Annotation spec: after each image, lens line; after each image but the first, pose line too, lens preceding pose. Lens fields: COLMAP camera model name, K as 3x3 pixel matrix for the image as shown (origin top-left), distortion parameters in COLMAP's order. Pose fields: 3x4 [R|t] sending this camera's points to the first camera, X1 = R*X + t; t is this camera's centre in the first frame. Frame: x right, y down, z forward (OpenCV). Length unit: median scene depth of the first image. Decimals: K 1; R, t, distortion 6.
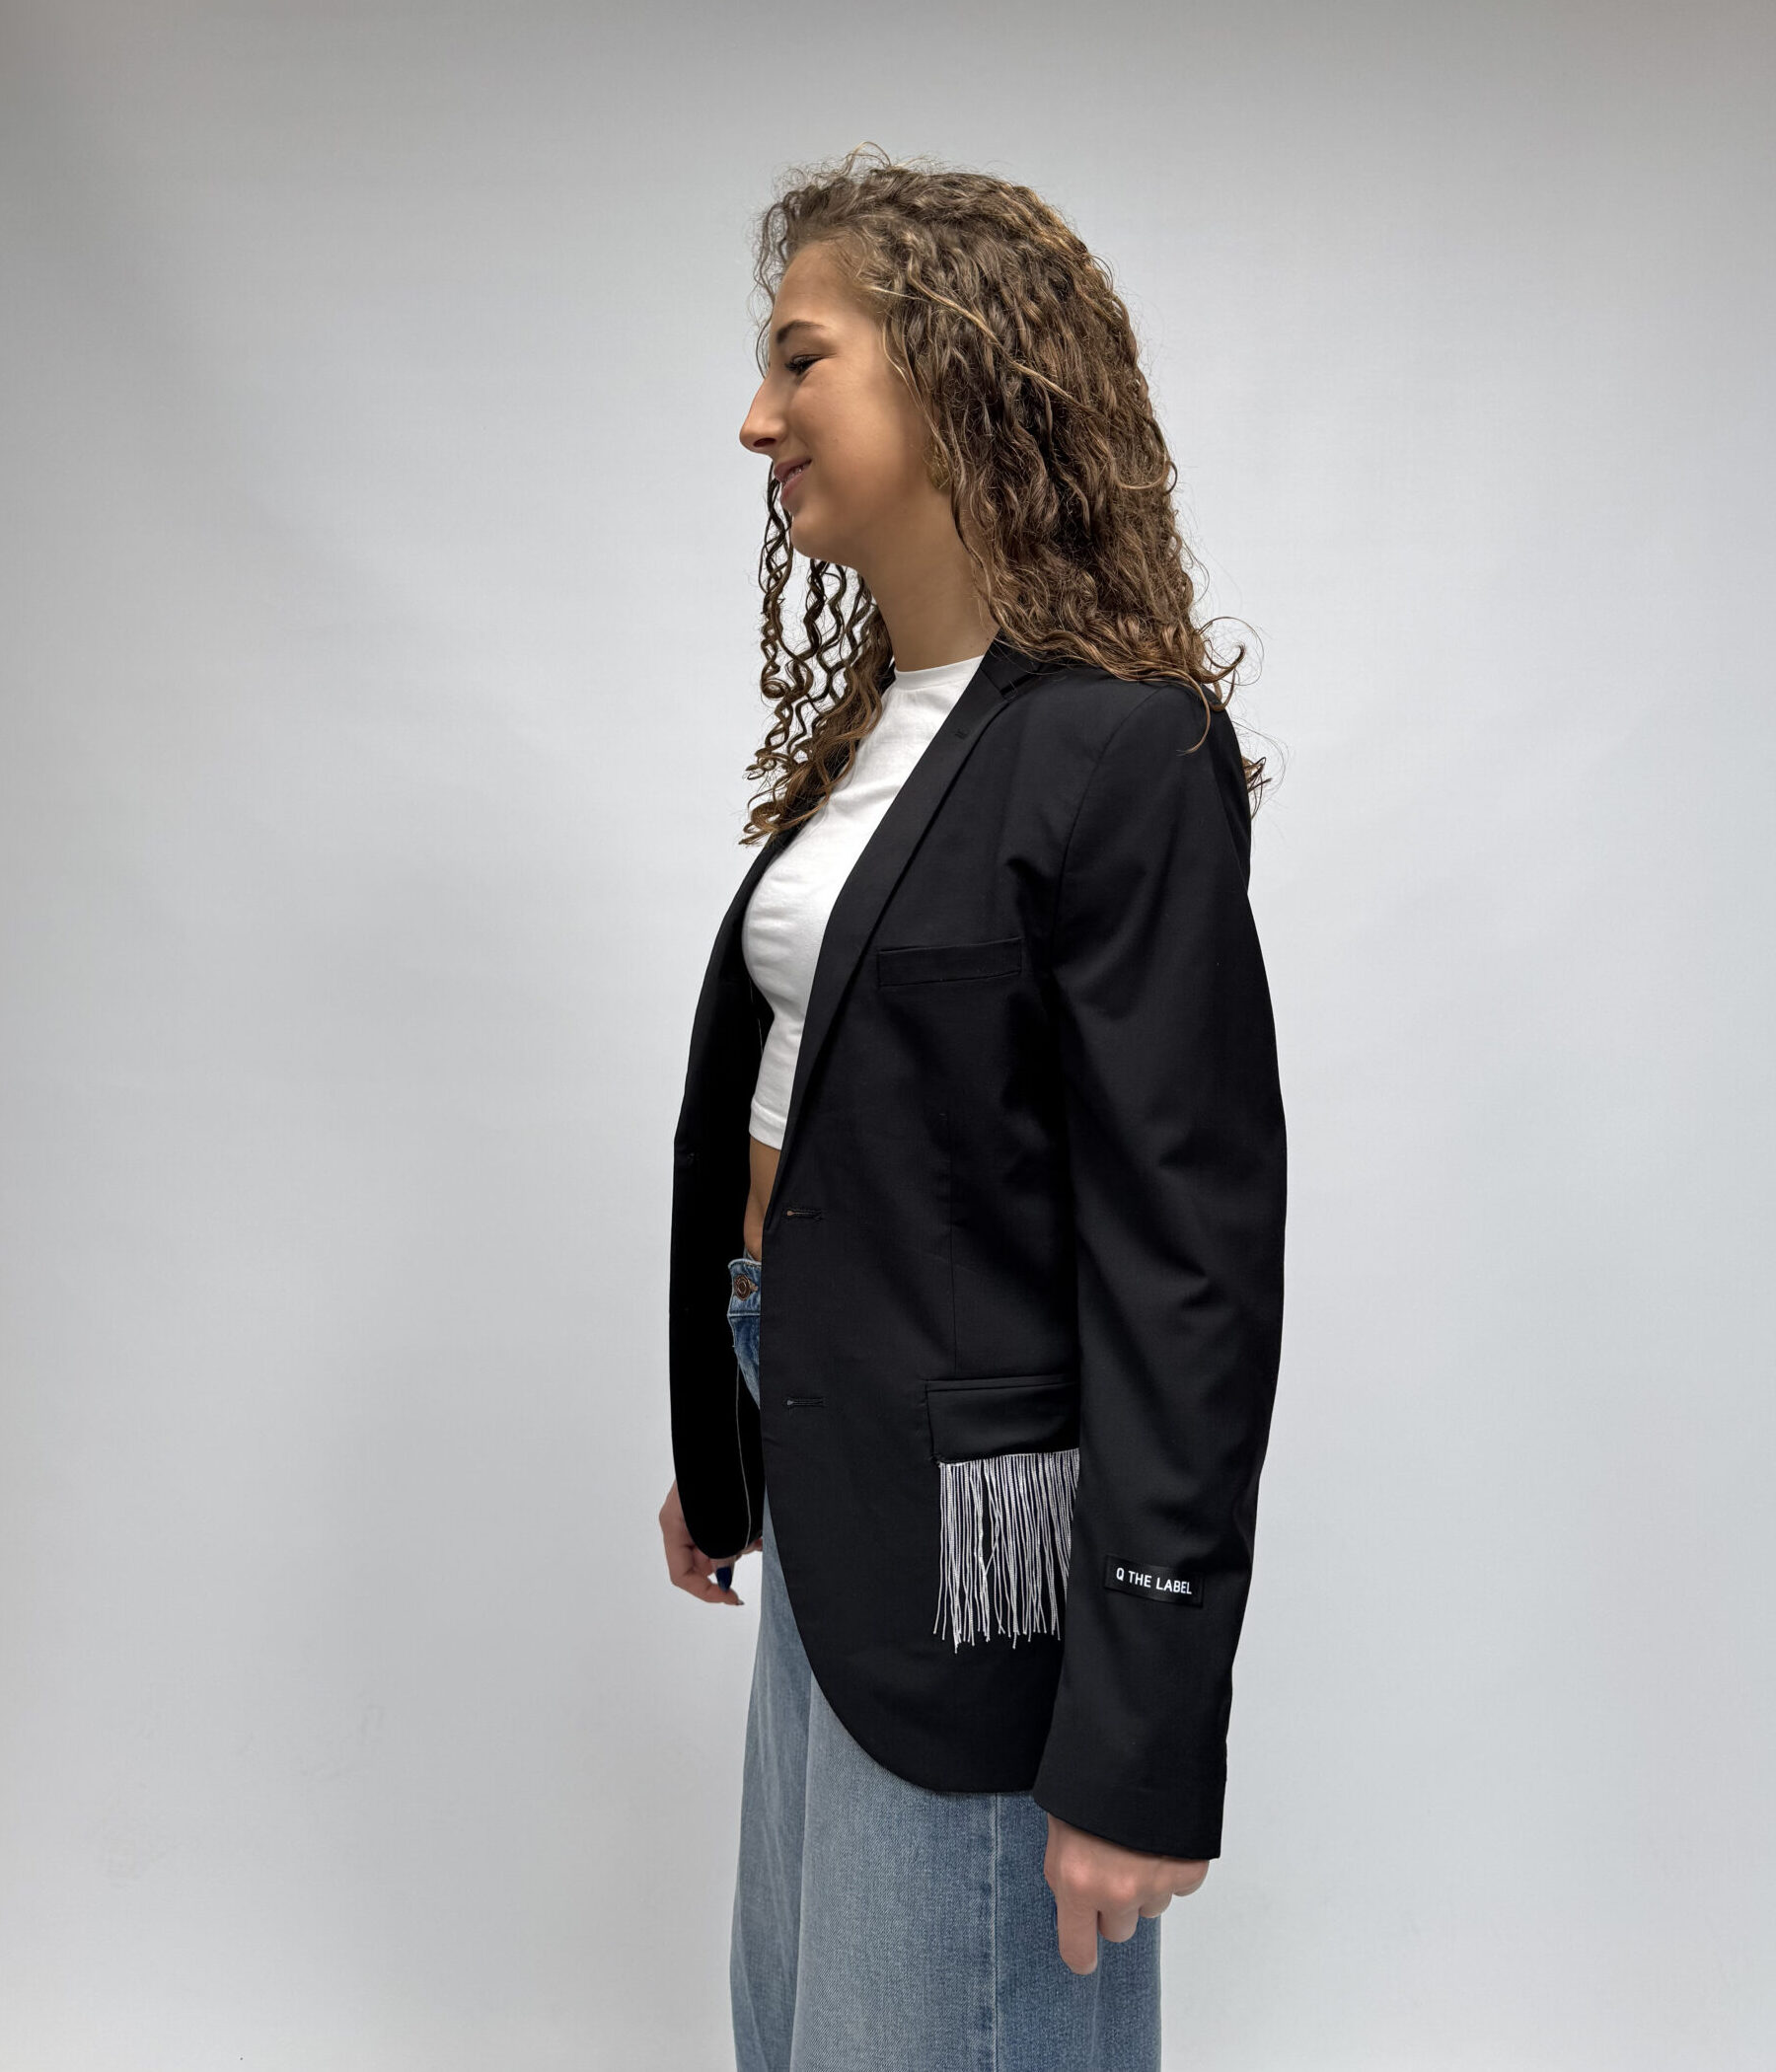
lens RADIAL K [[1571.2, 0, 884.1], [0, 1571.2, 944.3], [0, 0, 1]] dist [0.029039, 0.001930]
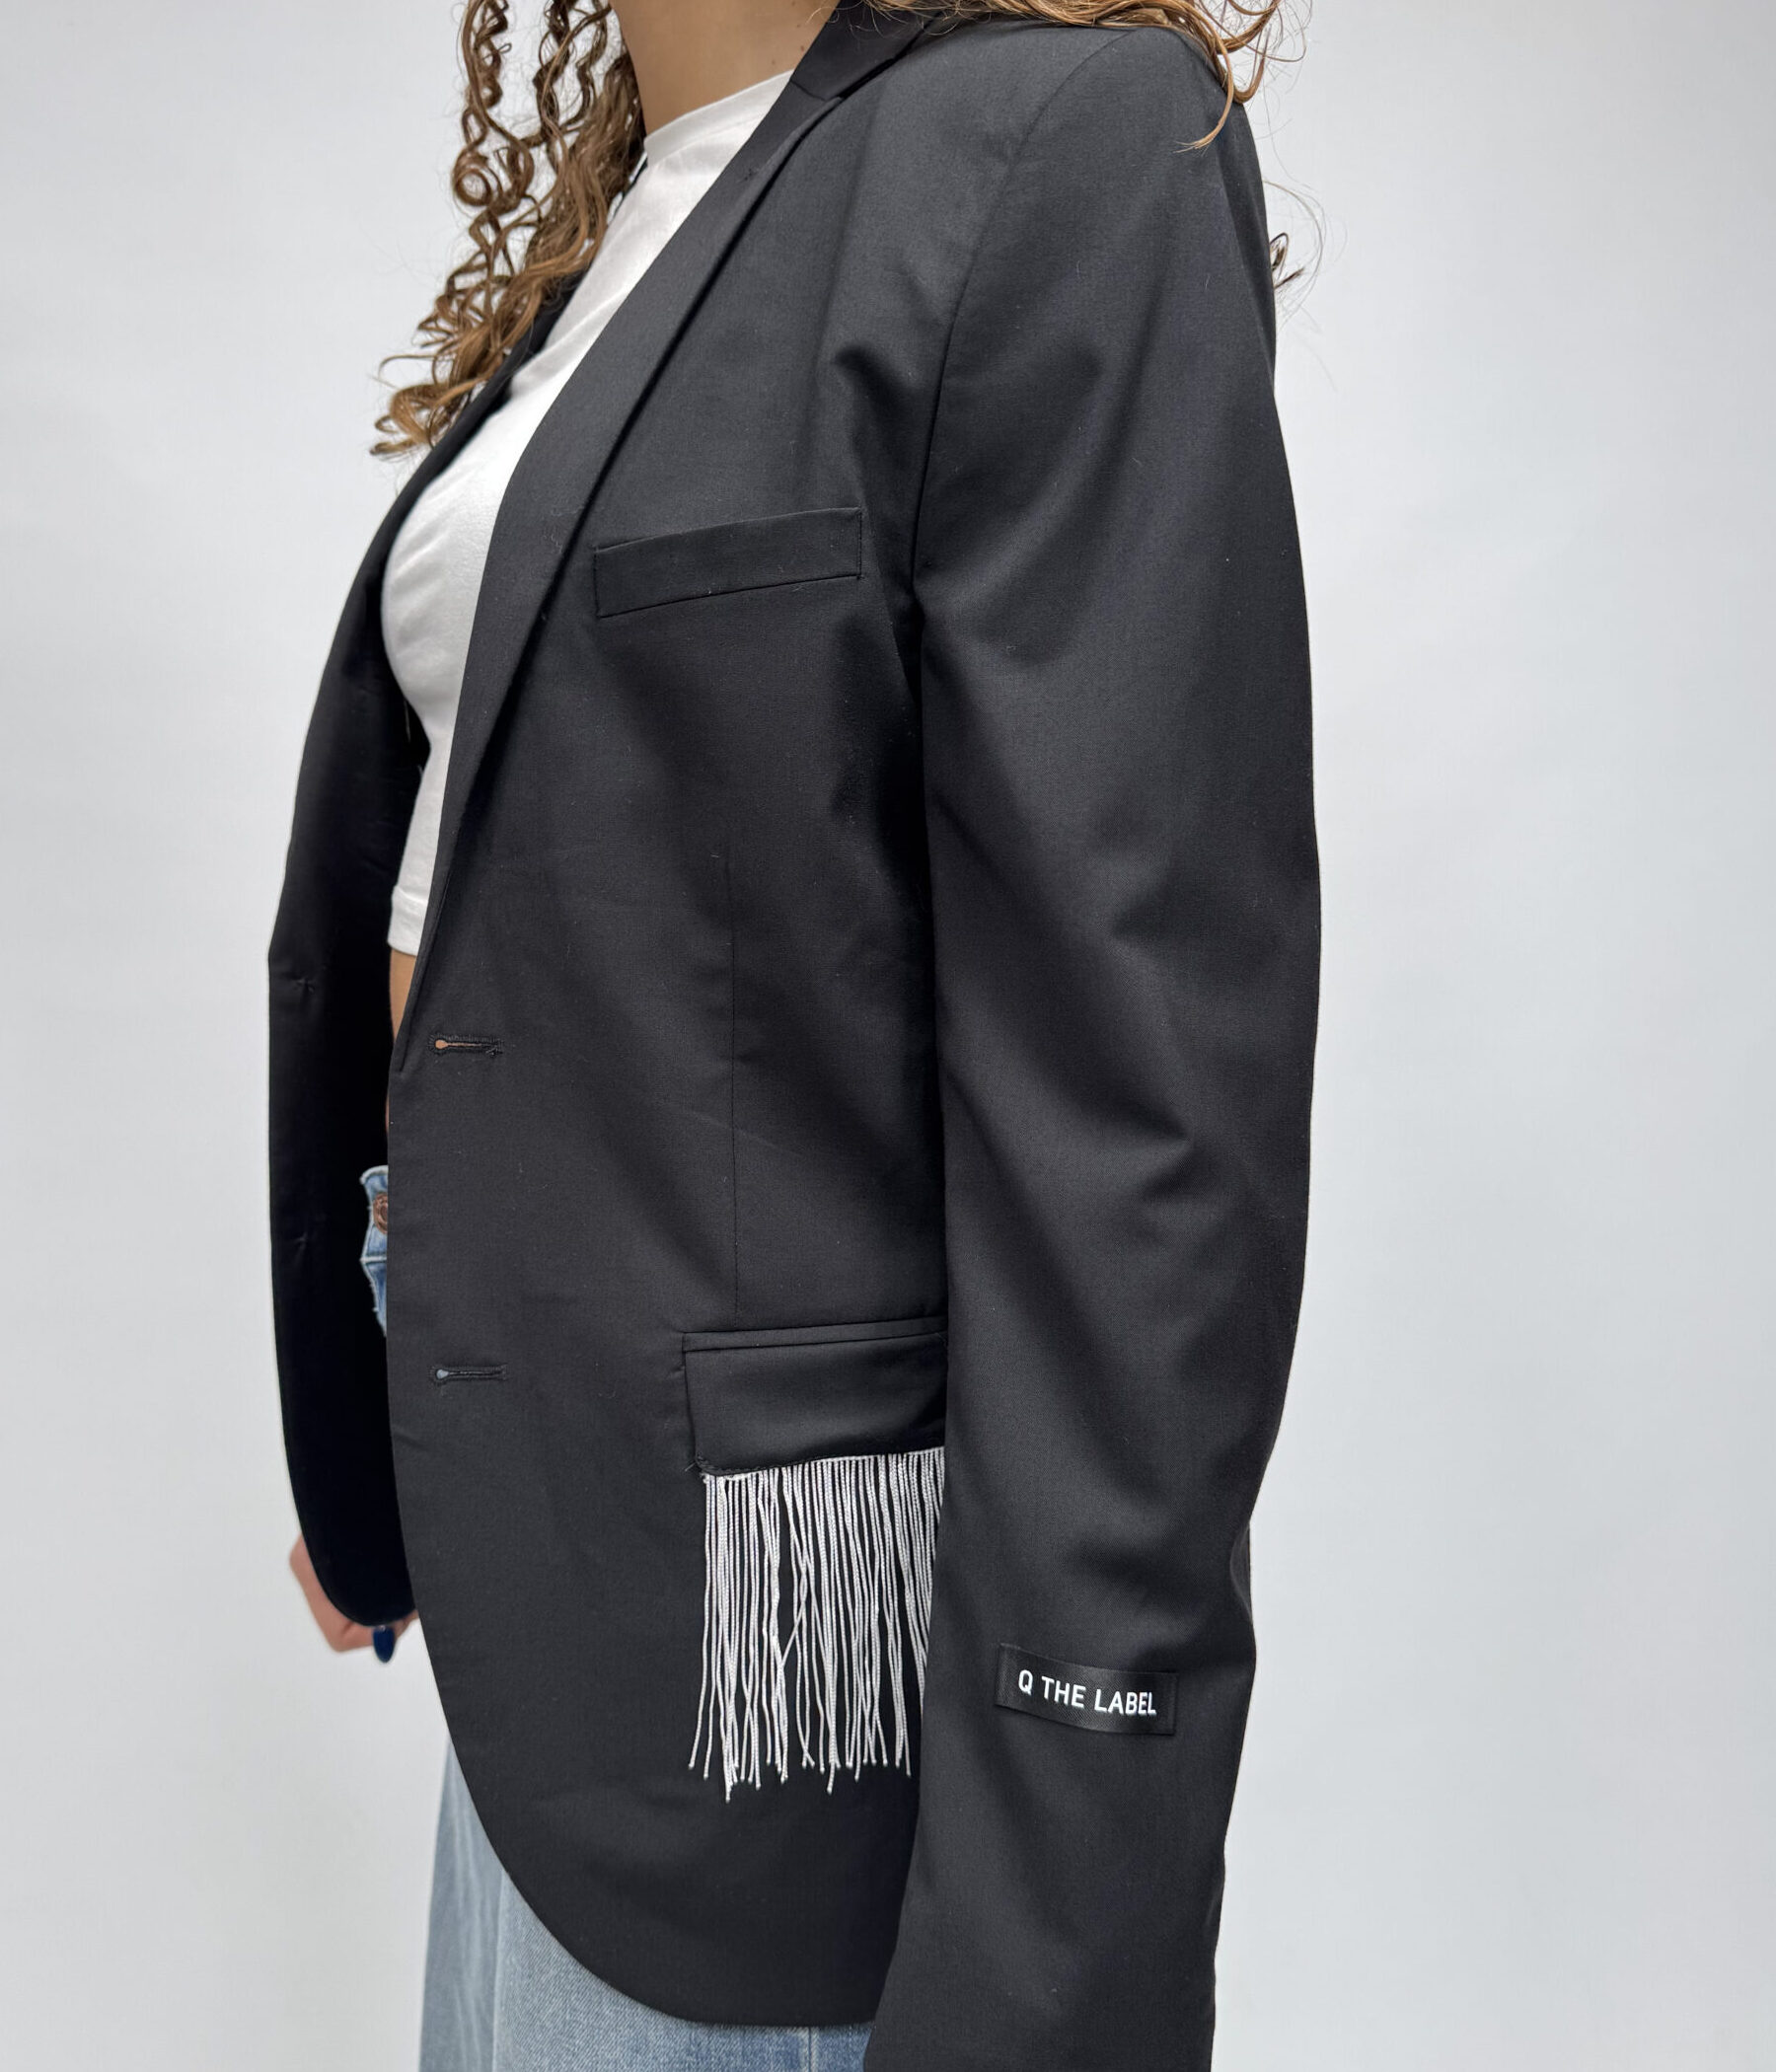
lens RADIAL K [[1580.9, 0, 888.0], [0, 1580.9, 1036.0], [0, 0, 1]] dist [-0.001017, -0.000841]
pose [[0.995472, 0.007730, 0.094742, 0.046677], [-0.015583, 0.996475, 0.082426, 0.126716], [-0.093771, -0.083530, 0.992084, 0.452966]]
